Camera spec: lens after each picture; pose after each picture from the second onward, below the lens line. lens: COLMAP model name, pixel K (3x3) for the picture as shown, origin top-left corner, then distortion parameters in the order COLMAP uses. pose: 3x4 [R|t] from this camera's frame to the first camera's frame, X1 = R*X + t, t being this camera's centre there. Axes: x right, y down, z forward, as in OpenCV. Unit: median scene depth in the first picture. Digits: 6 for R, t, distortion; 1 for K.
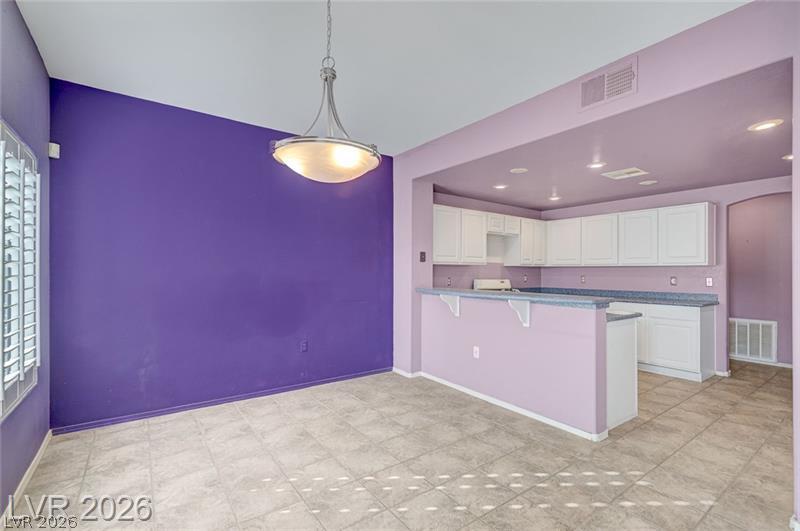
lens RADIAL K [[363.7, 0, 400.0], [0, 363.7, 265.5], [0, 0, 1]] dist [0.000782, 0.000010]
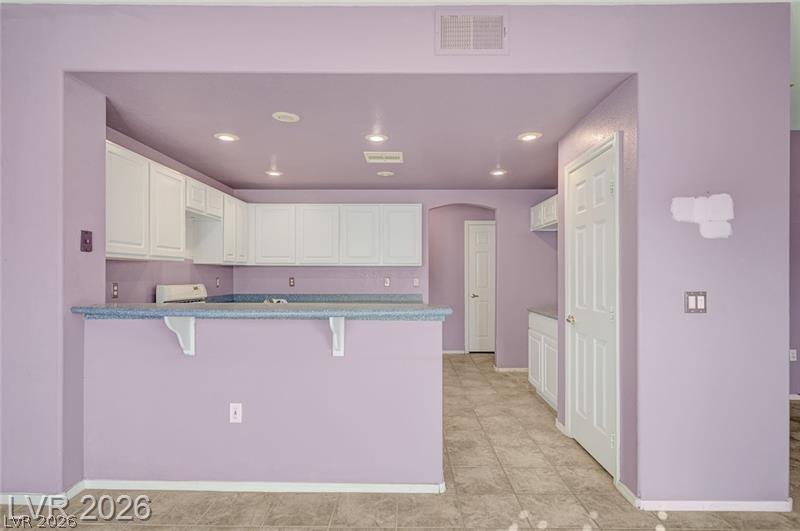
lens RADIAL K [[425.9, 0, 399.9], [0, 425.9, 273.3], [0, 0, 1]] dist [-0.000757, -0.000522]
pose [[0.591087, -0.002128, 0.806605, -0.149405], [-0.012286, 0.999857, 0.011641, 0.006927], [-0.806514, -0.016791, 0.590976, 0.339384]]
